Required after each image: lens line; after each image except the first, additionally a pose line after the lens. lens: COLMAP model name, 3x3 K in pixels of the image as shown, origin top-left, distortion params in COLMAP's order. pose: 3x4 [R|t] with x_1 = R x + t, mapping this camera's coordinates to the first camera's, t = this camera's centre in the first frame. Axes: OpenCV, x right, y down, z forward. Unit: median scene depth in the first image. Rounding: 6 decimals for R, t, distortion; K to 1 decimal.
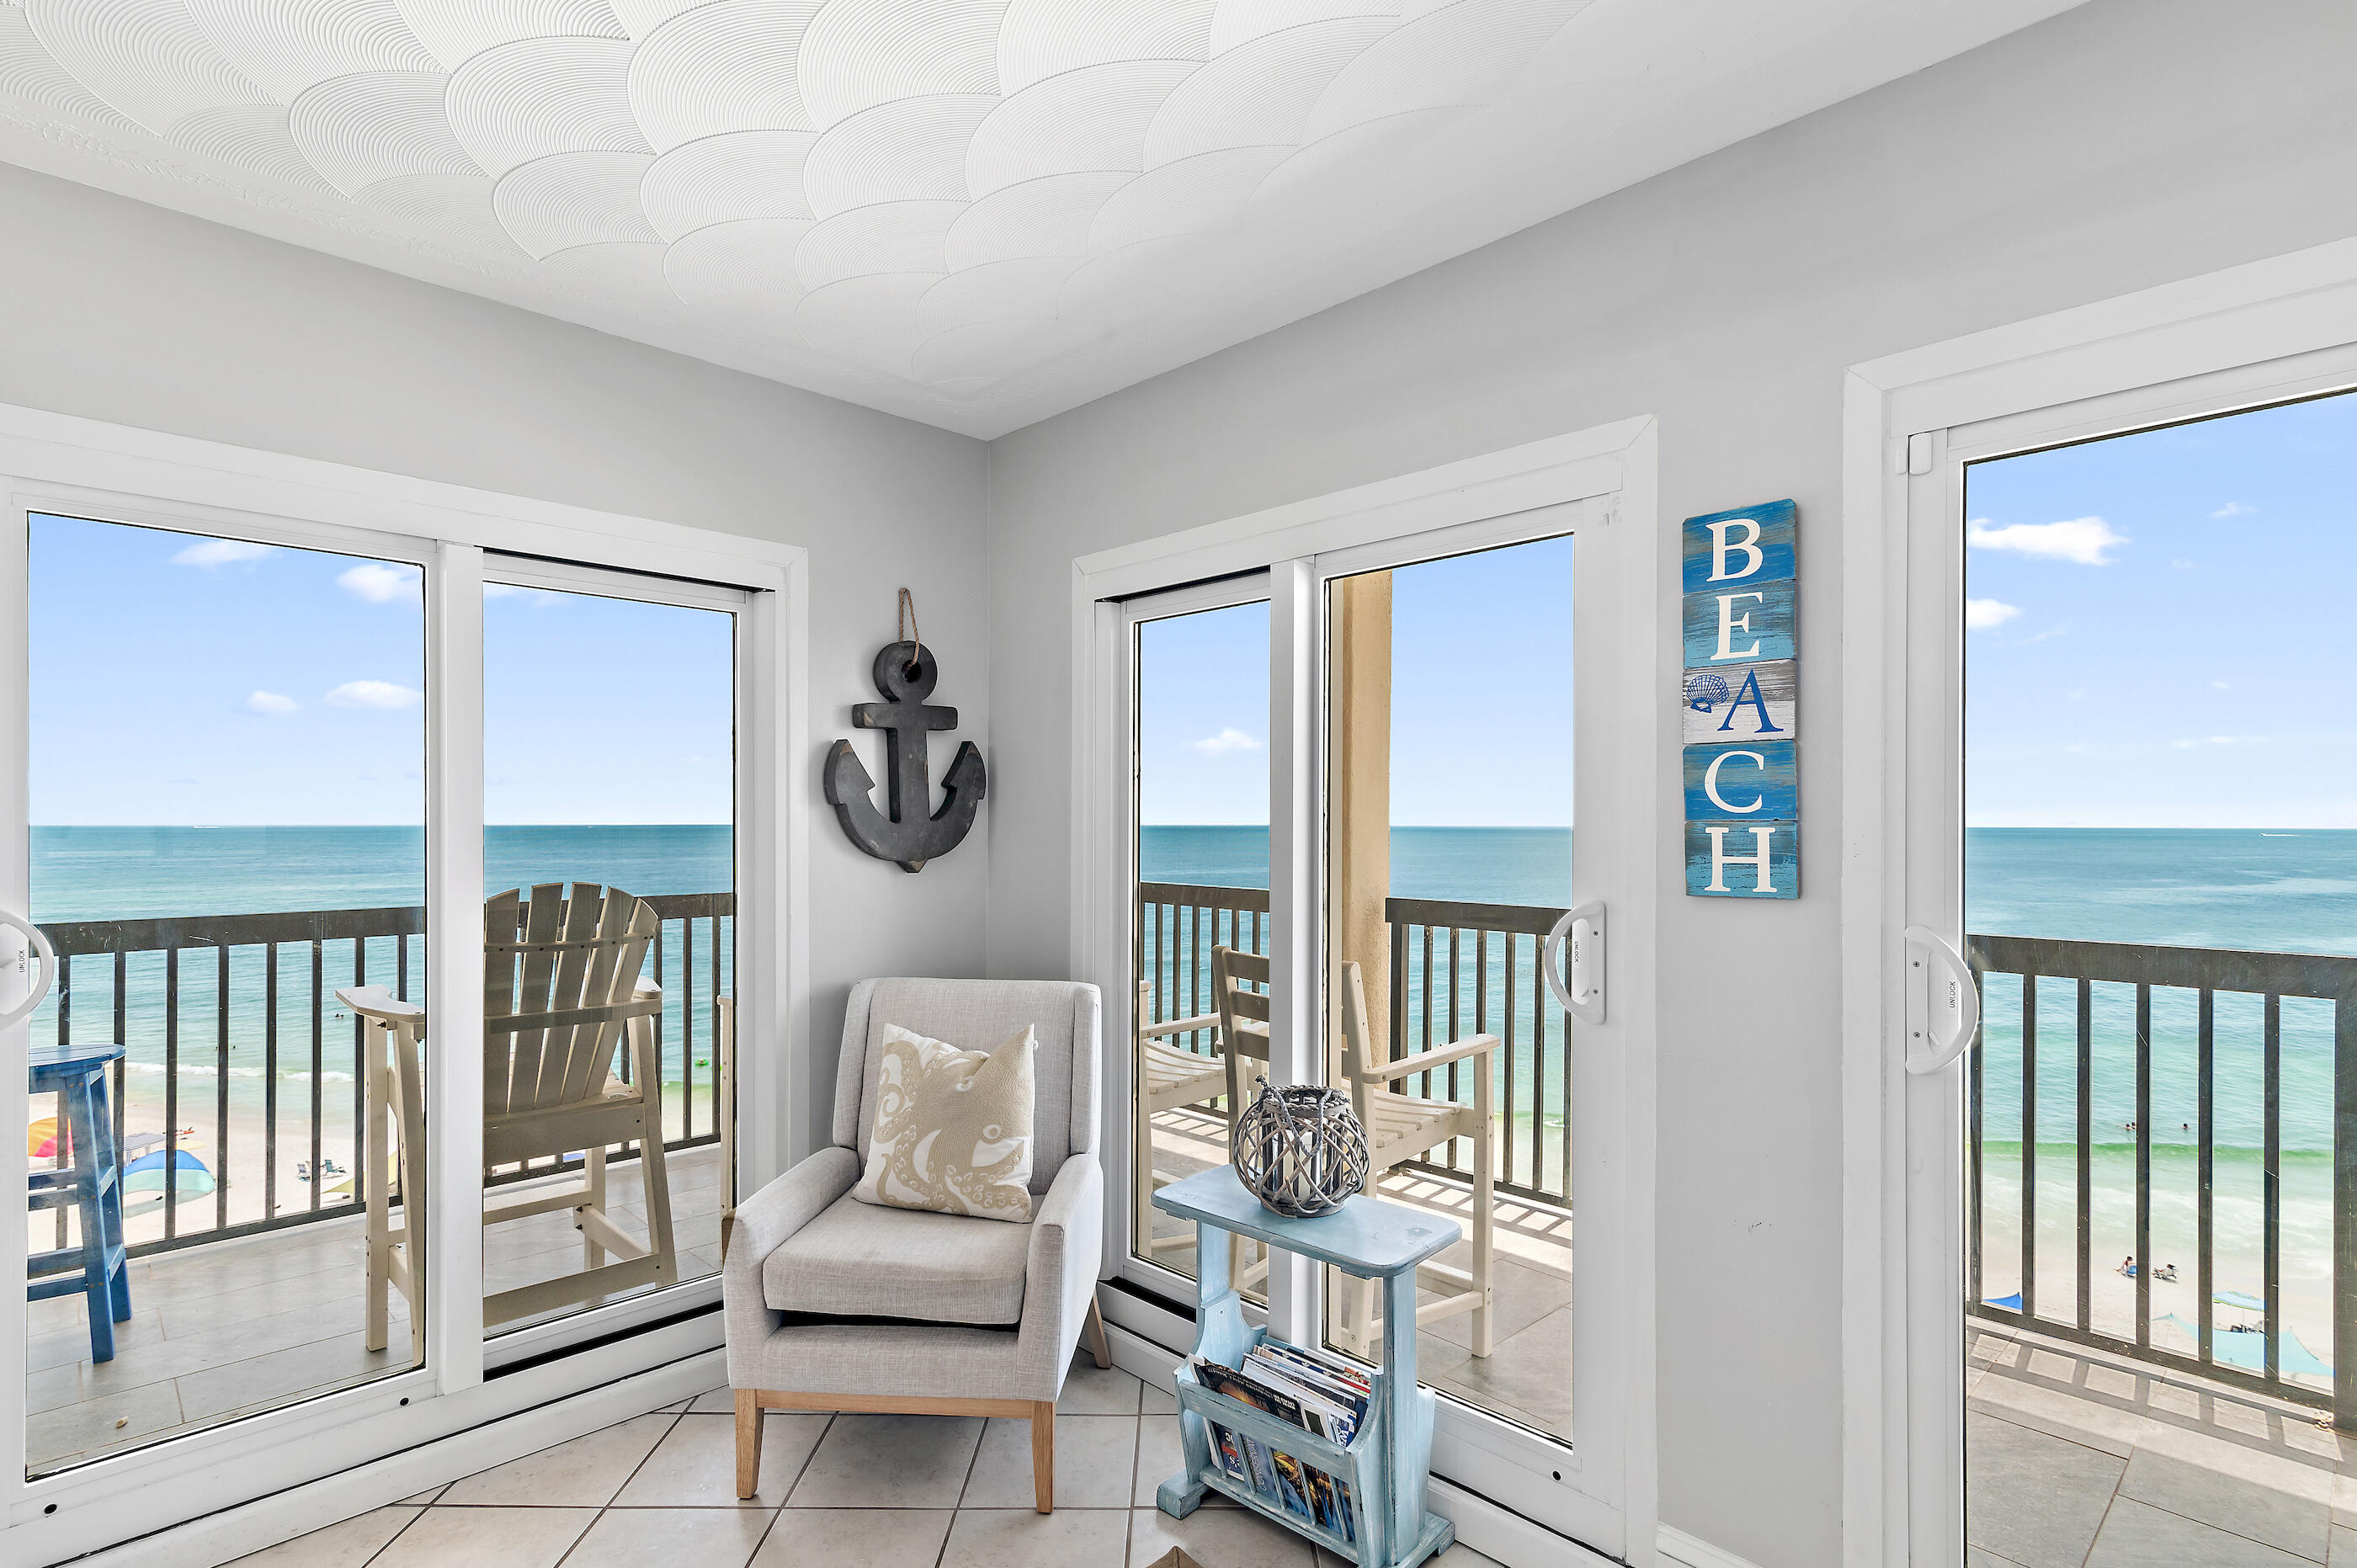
lens RADIAL K [[1145.6, 0, 1171.6], [0, 1145.6, 818.4], [0, 0, 1]] dist [0.011464, 0.000333]
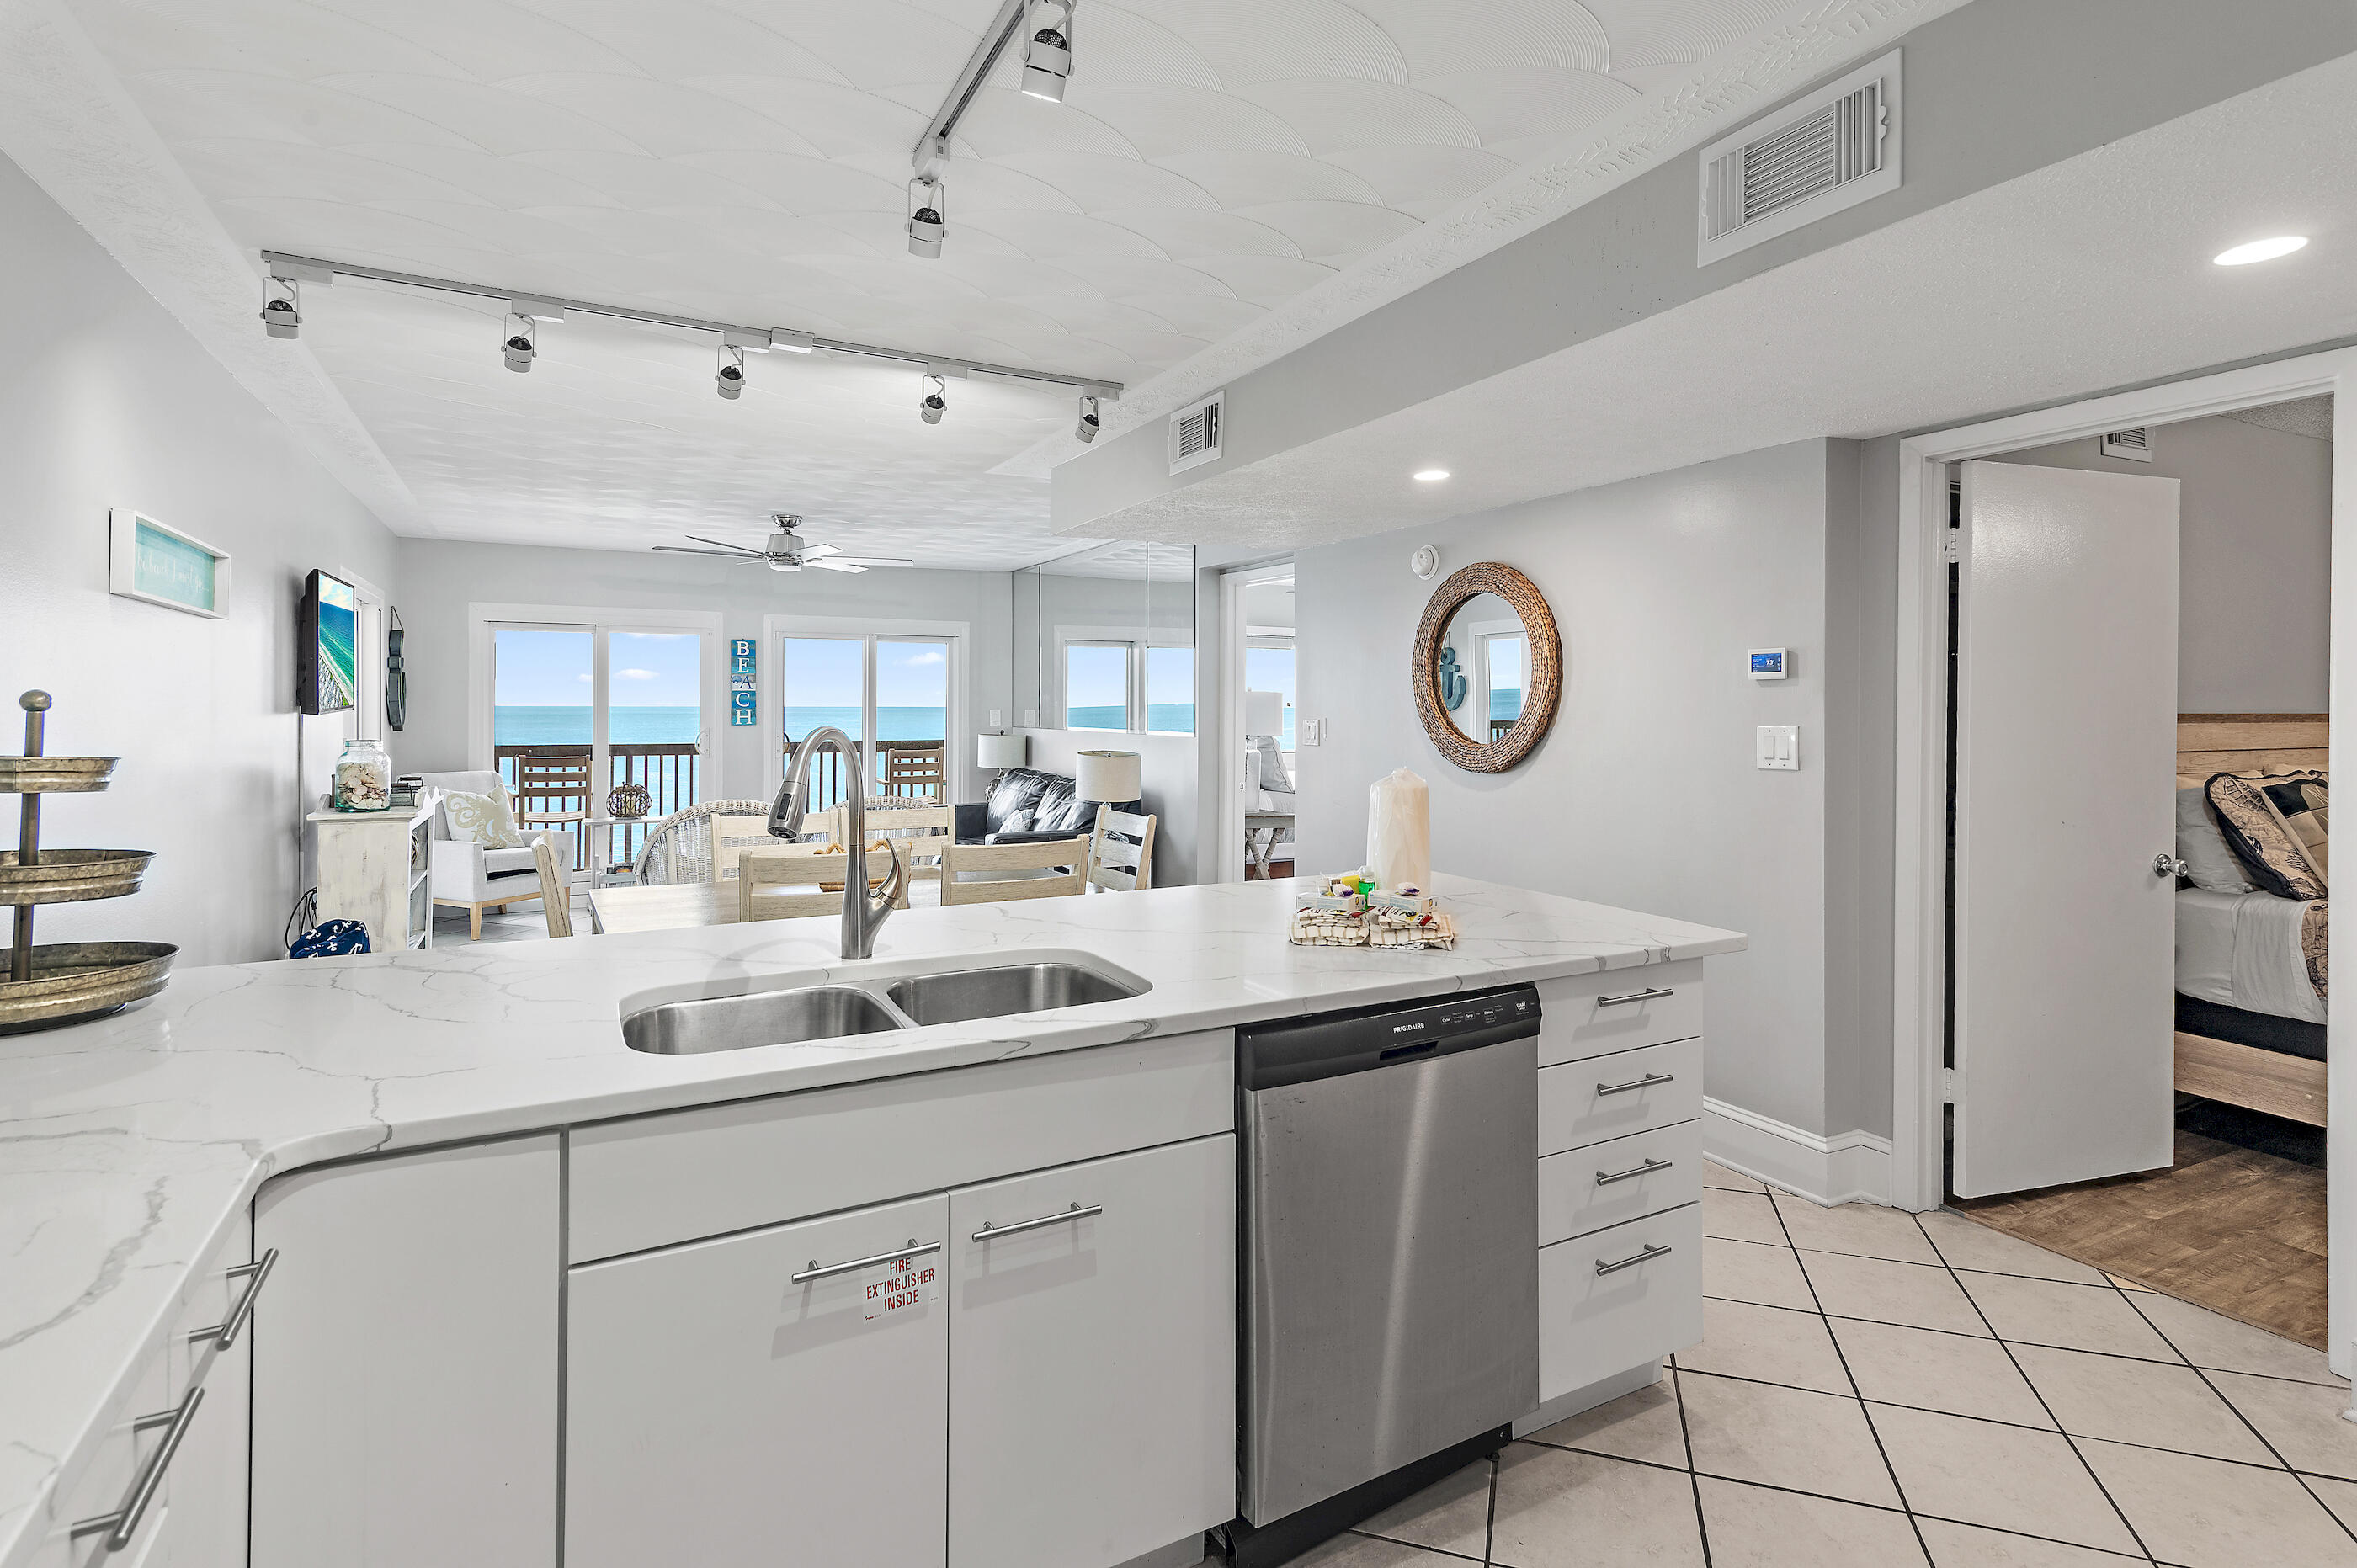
lens RADIAL K [[1144.8, 0, 1176.7], [0, 1144.8, 705.7], [0, 0, 1]] dist [-0.000399, -0.000068]
pose [[0.280507, 0.001223, 0.959851, -2.462794], [-0.006555, 0.999978, 0.000641, -0.015884], [-0.959830, -0.006472, 0.280509, -1.399850]]
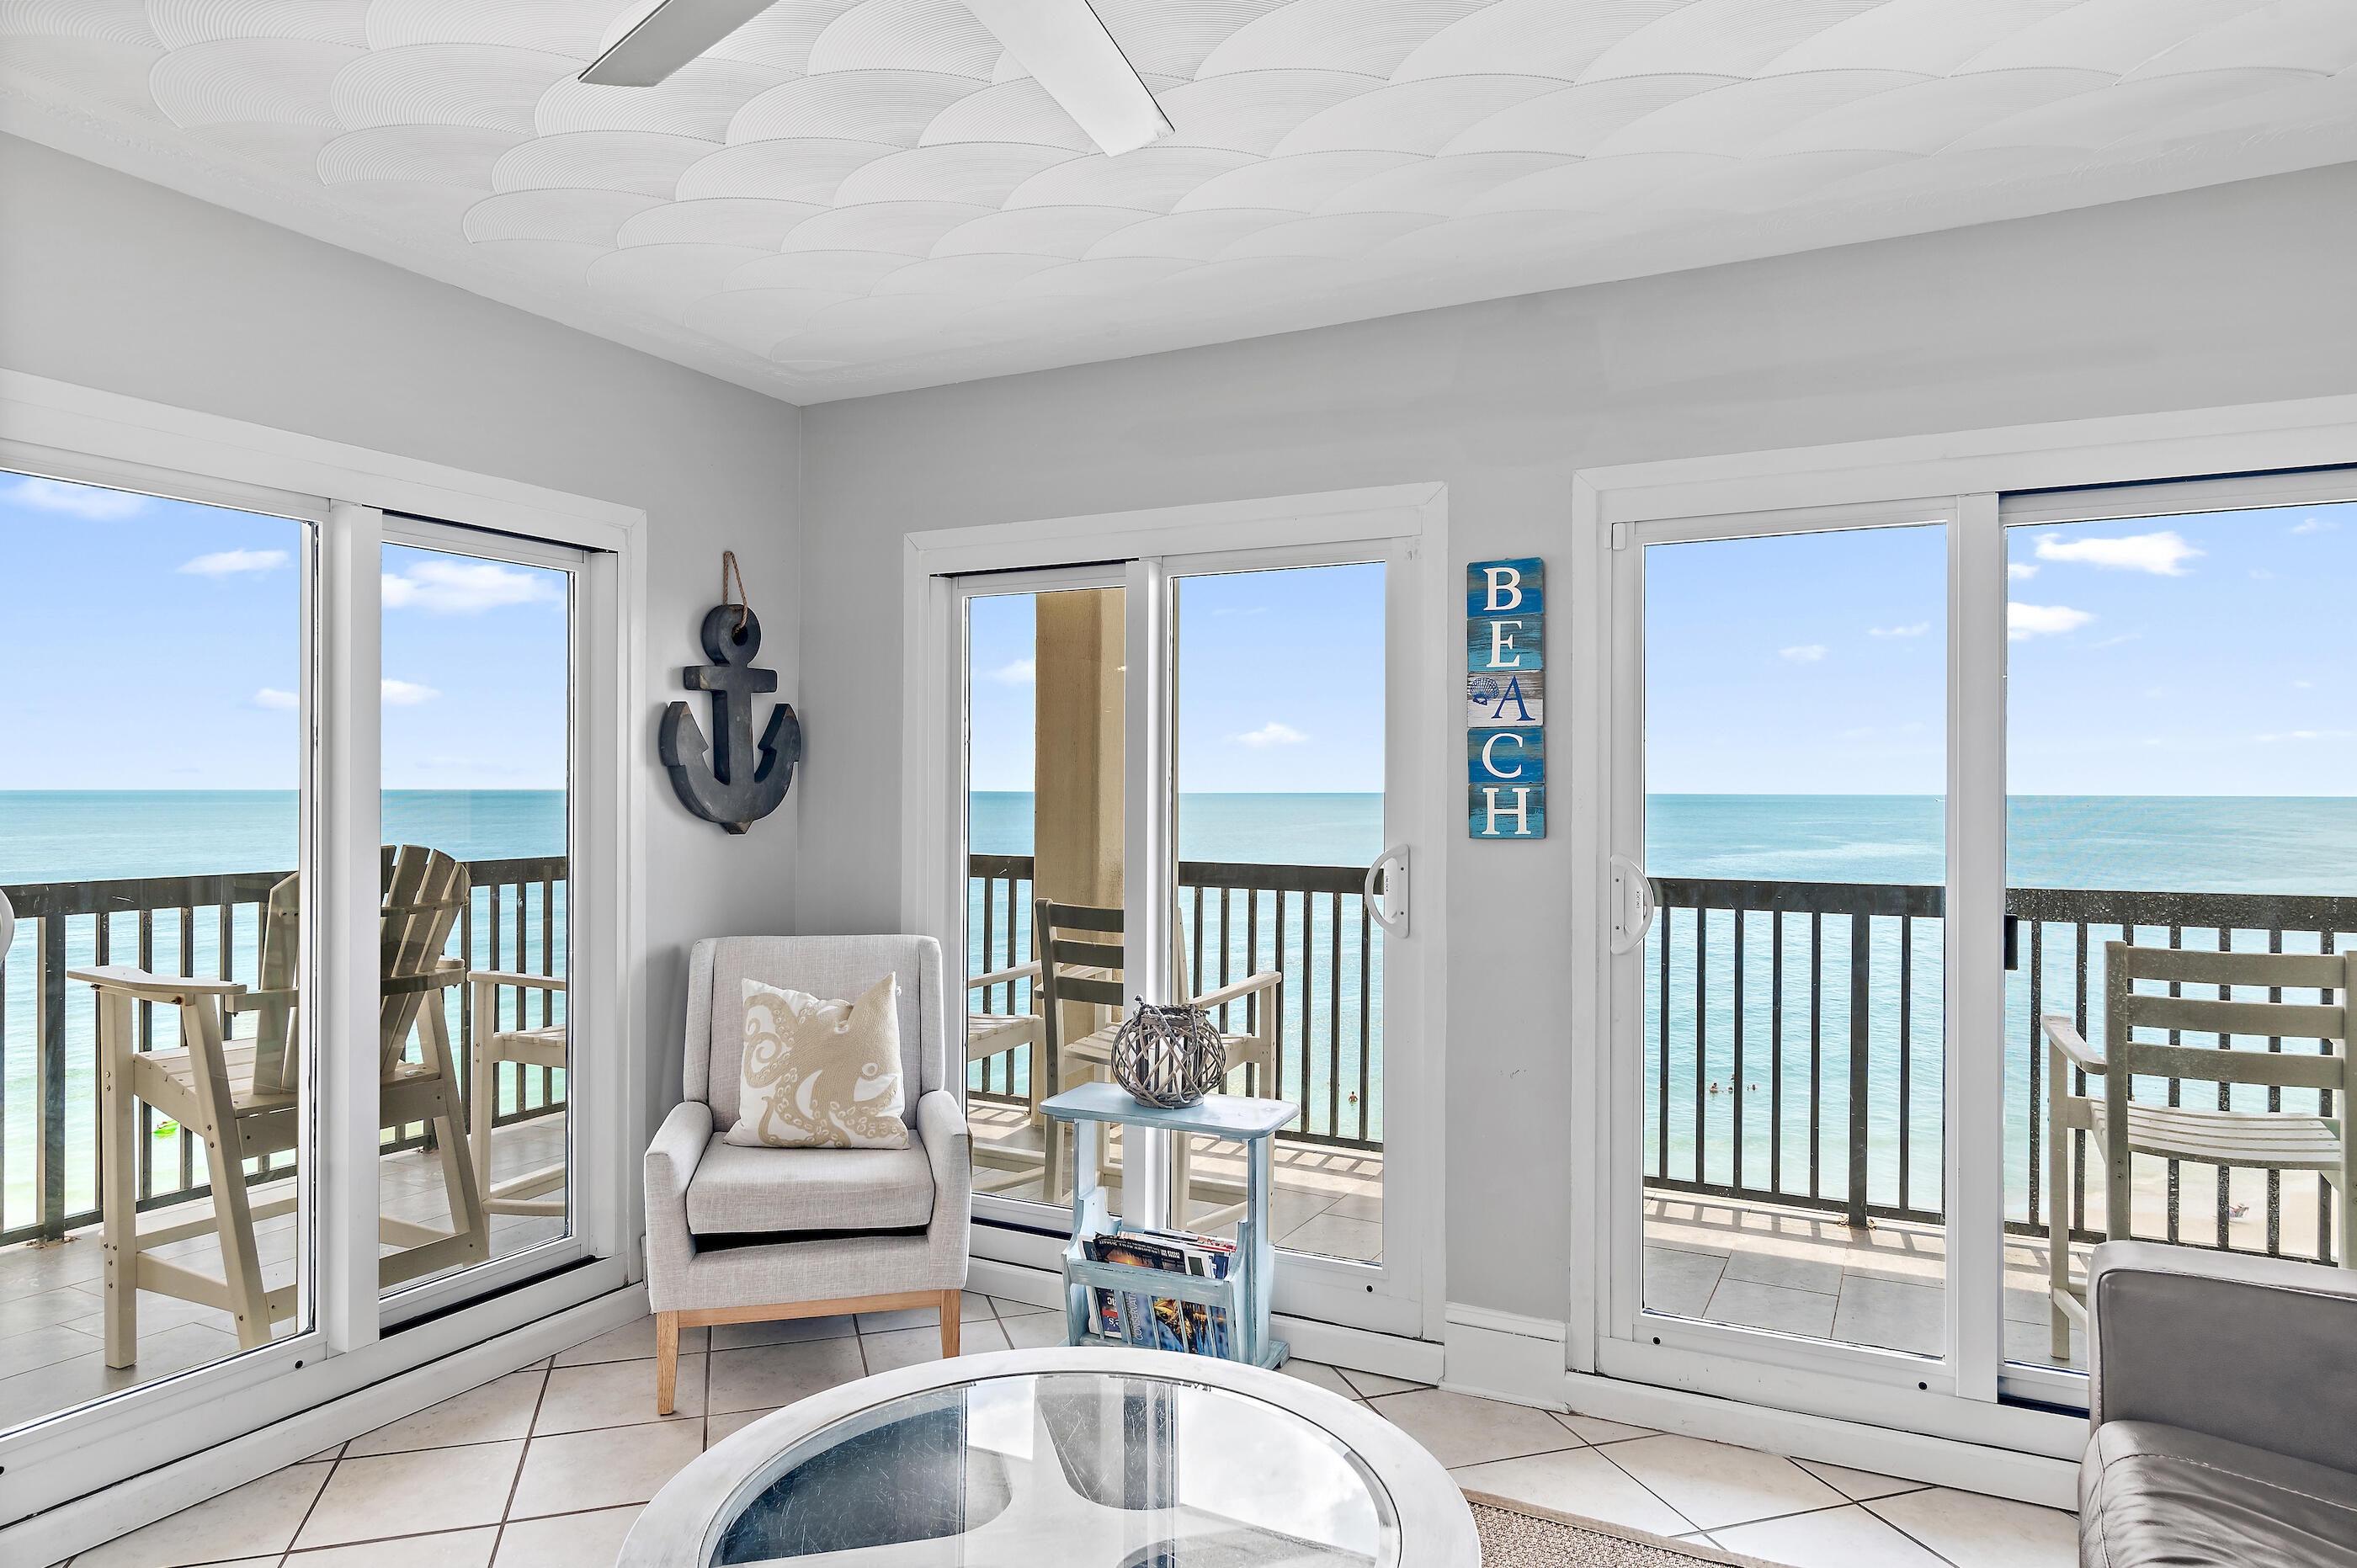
lens RADIAL K [[1404.4, 0, 1170.6], [0, 1404.4, 777.8], [0, 0, 1]] dist [-0.000790, -0.000420]
pose [[0.950346, 0.003805, 0.311172, -0.309005], [-0.002596, 0.999987, -0.004298, 0.002662], [-0.311184, 0.003277, 0.950344, -0.360758]]
